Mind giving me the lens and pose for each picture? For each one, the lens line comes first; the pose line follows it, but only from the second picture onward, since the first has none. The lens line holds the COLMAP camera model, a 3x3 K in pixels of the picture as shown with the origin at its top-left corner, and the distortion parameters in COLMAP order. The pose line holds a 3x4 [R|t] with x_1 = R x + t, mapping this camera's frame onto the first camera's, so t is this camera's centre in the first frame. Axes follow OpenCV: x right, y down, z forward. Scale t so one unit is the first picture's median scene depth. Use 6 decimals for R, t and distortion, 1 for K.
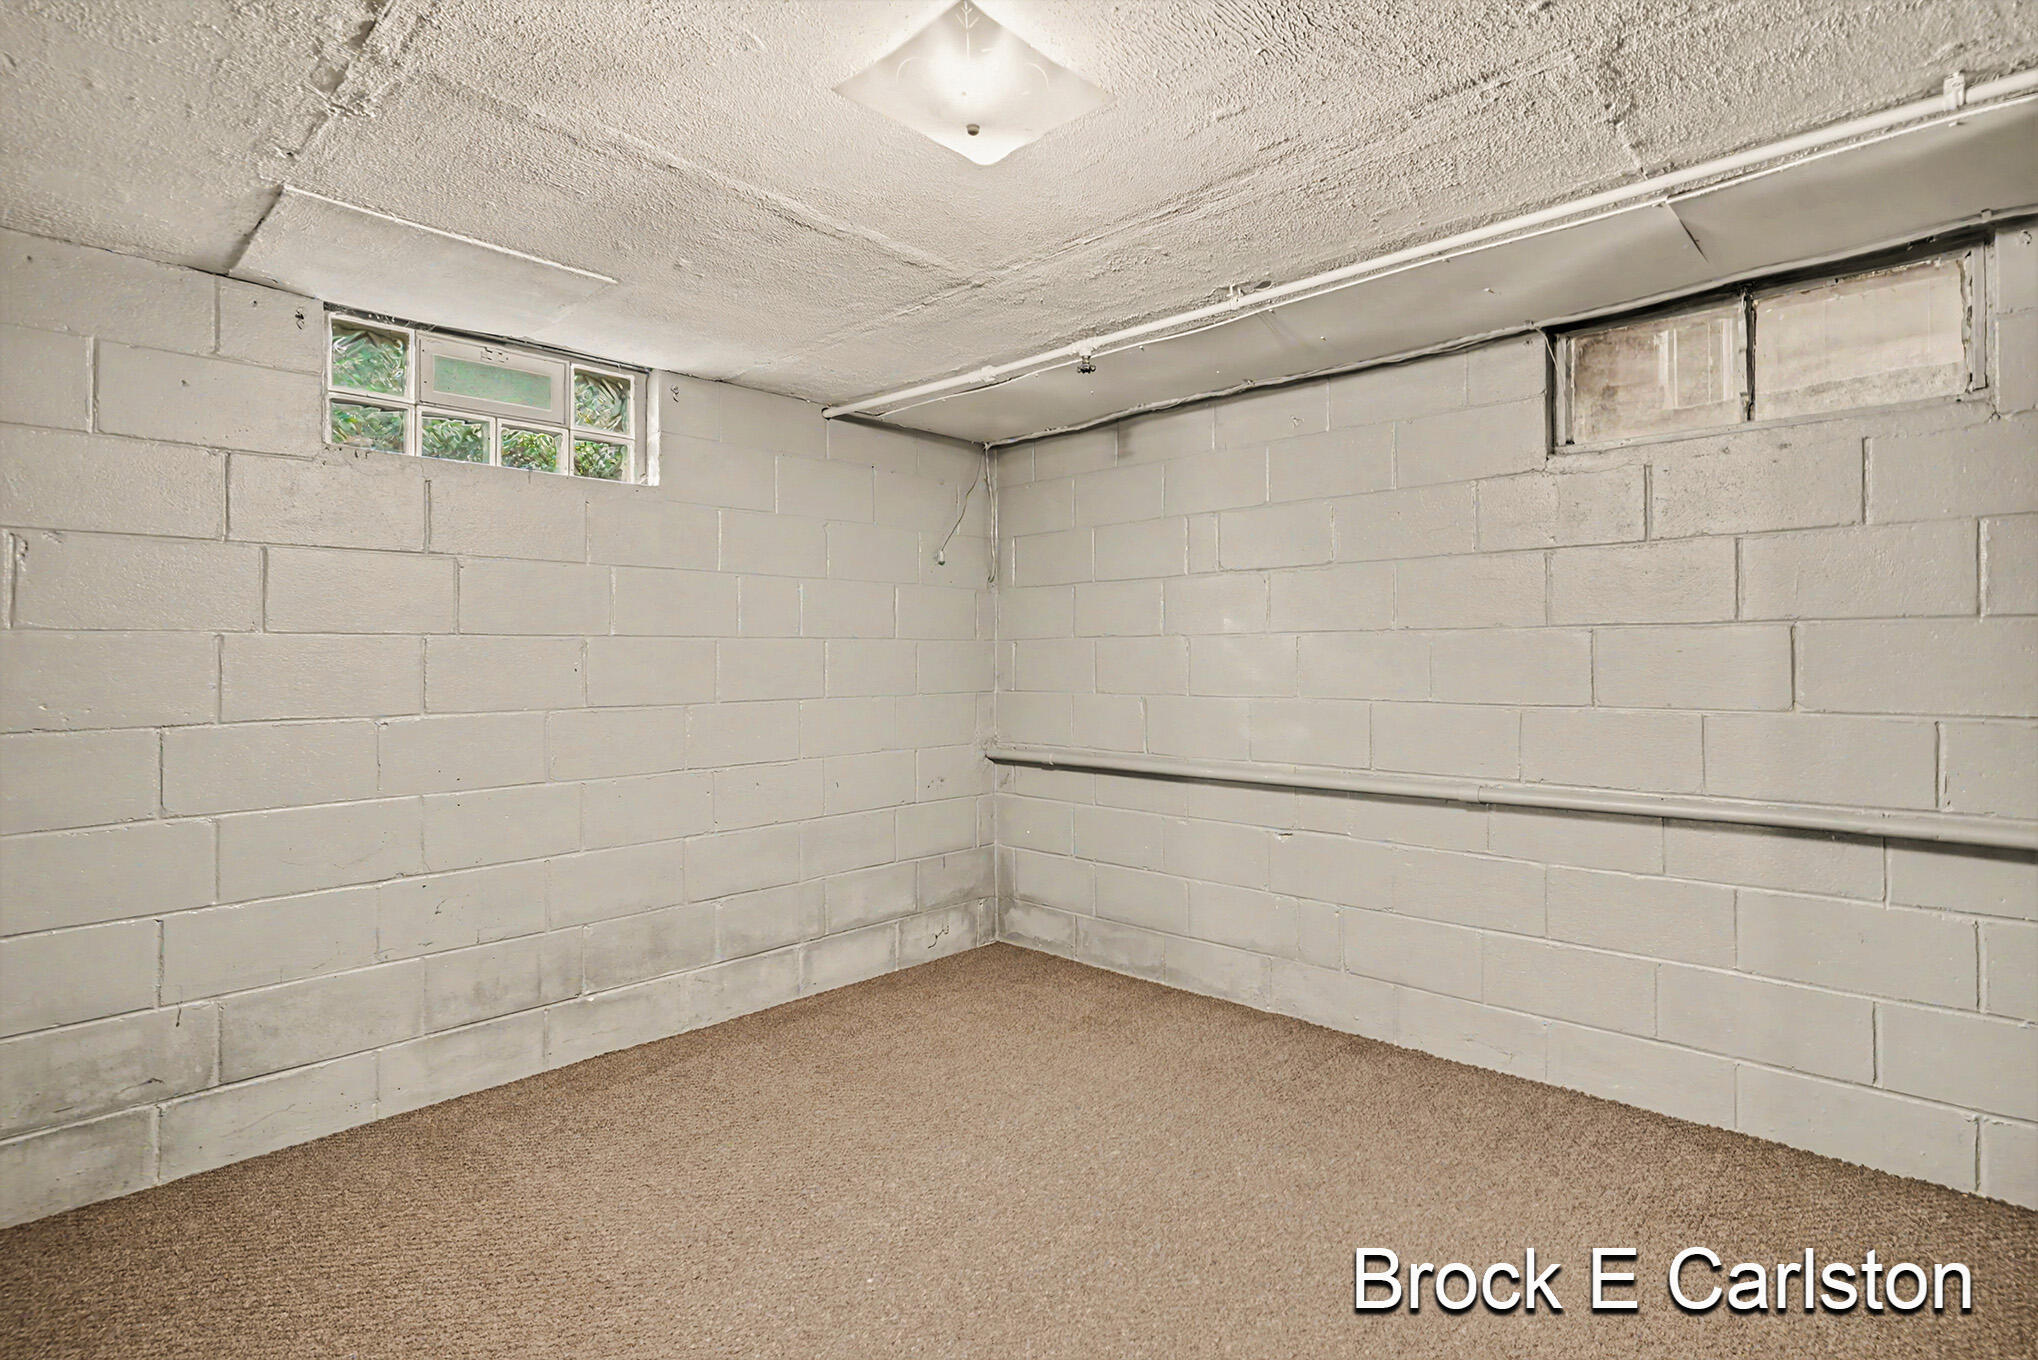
lens RADIAL K [[985.6, 0, 1026.3], [0, 985.6, 669.2], [0, 0, 1]] dist [-0.002522, 0.001316]
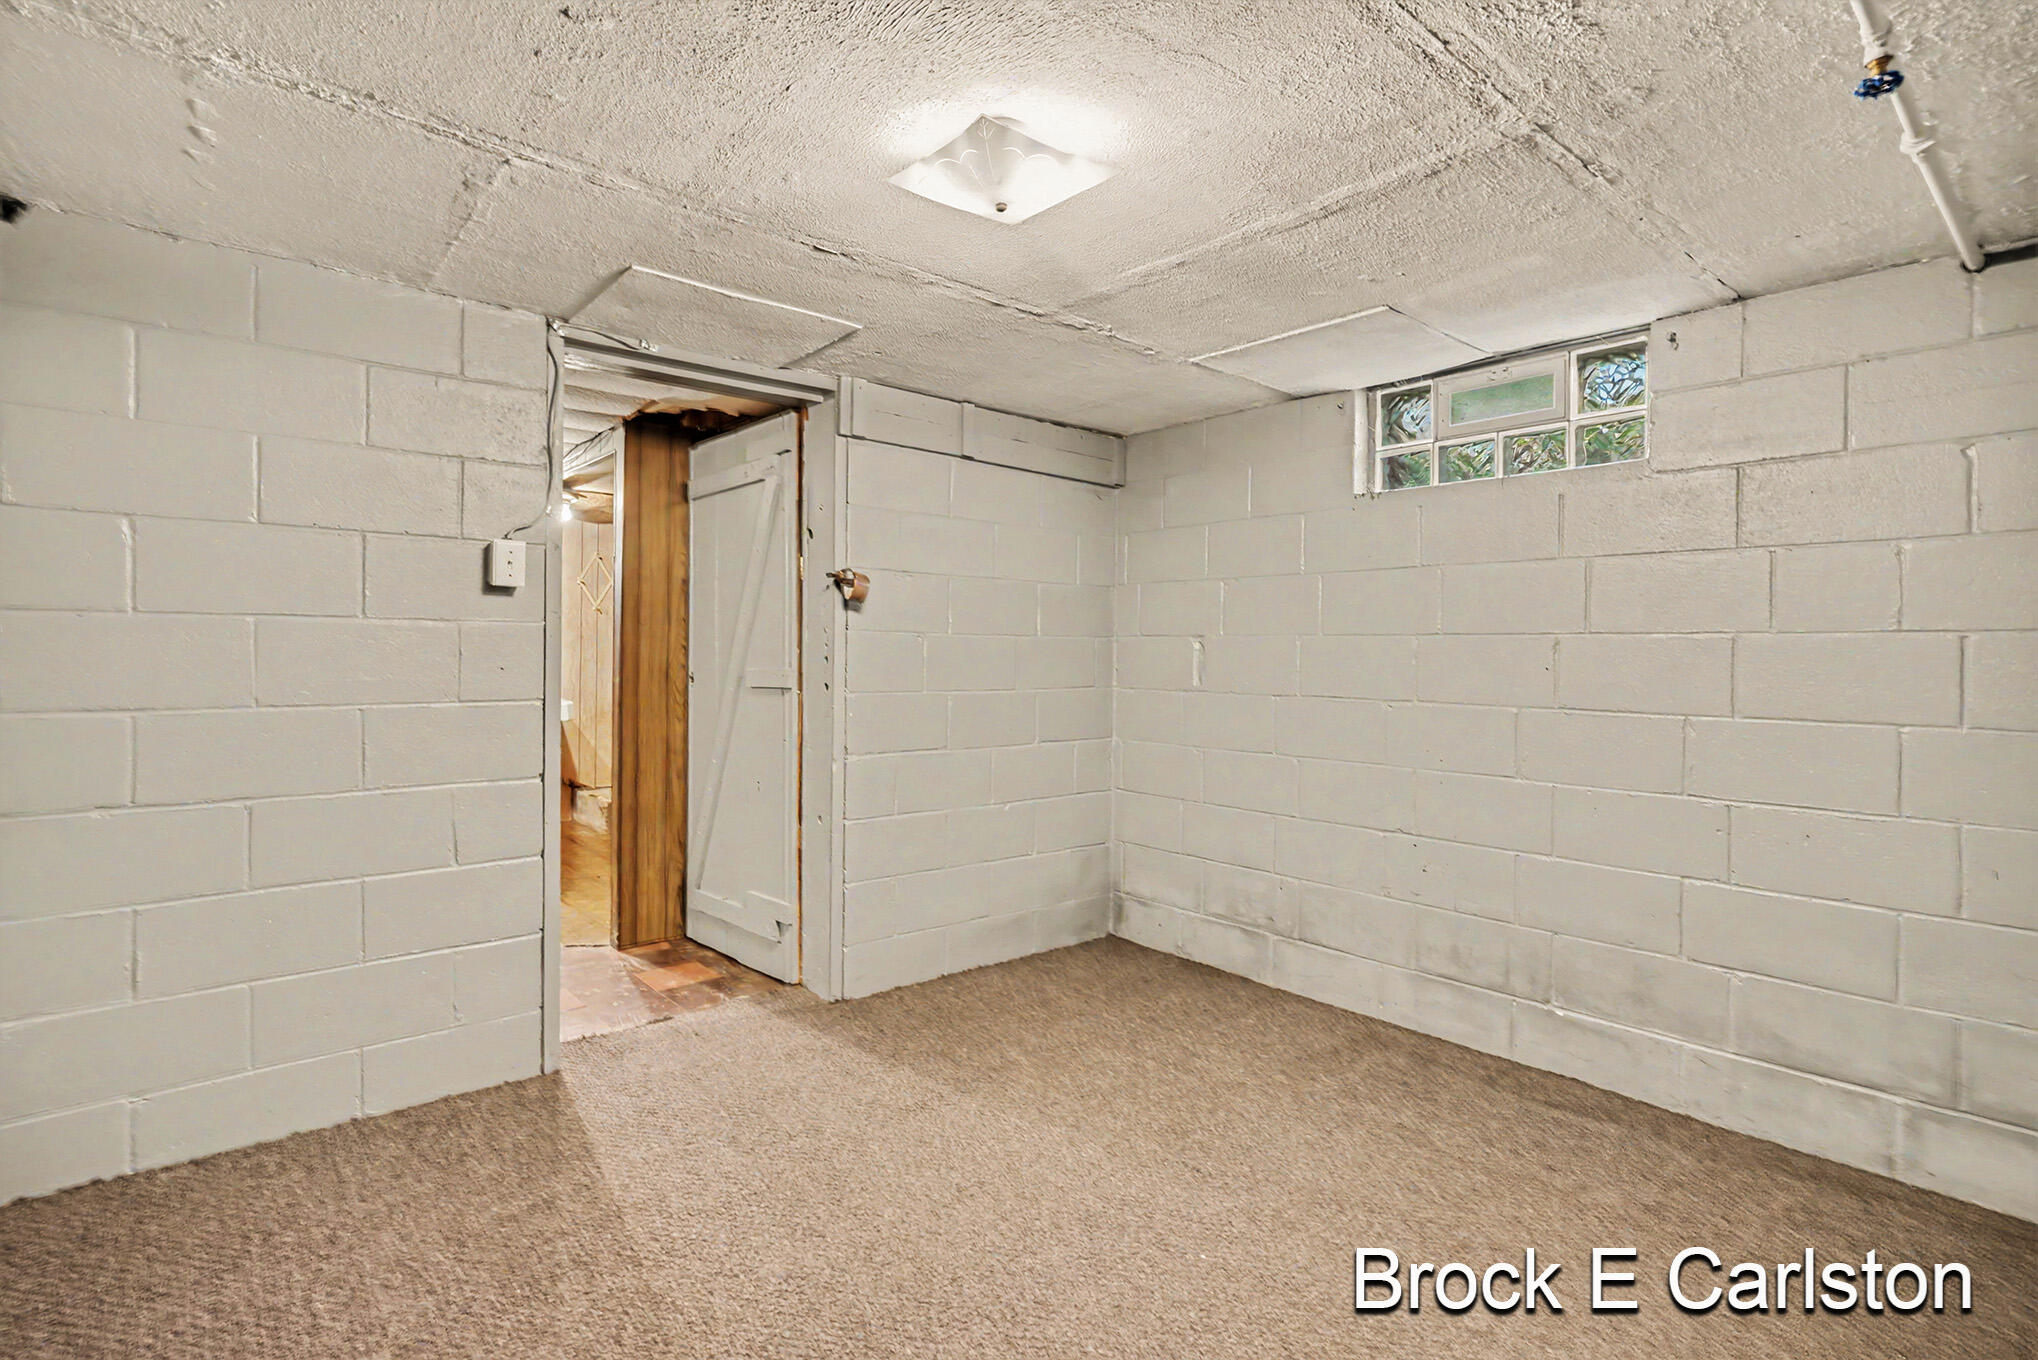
lens RADIAL K [[985.6, 0, 1025.4], [0, 985.6, 662.3], [0, 0, 1]] dist [-0.002522, 0.001316]
pose [[-0.092423, 0.011548, -0.995653, 0.594074], [-0.019171, 0.999727, 0.013375, -0.009174], [0.995535, 0.020324, -0.092176, 0.603489]]
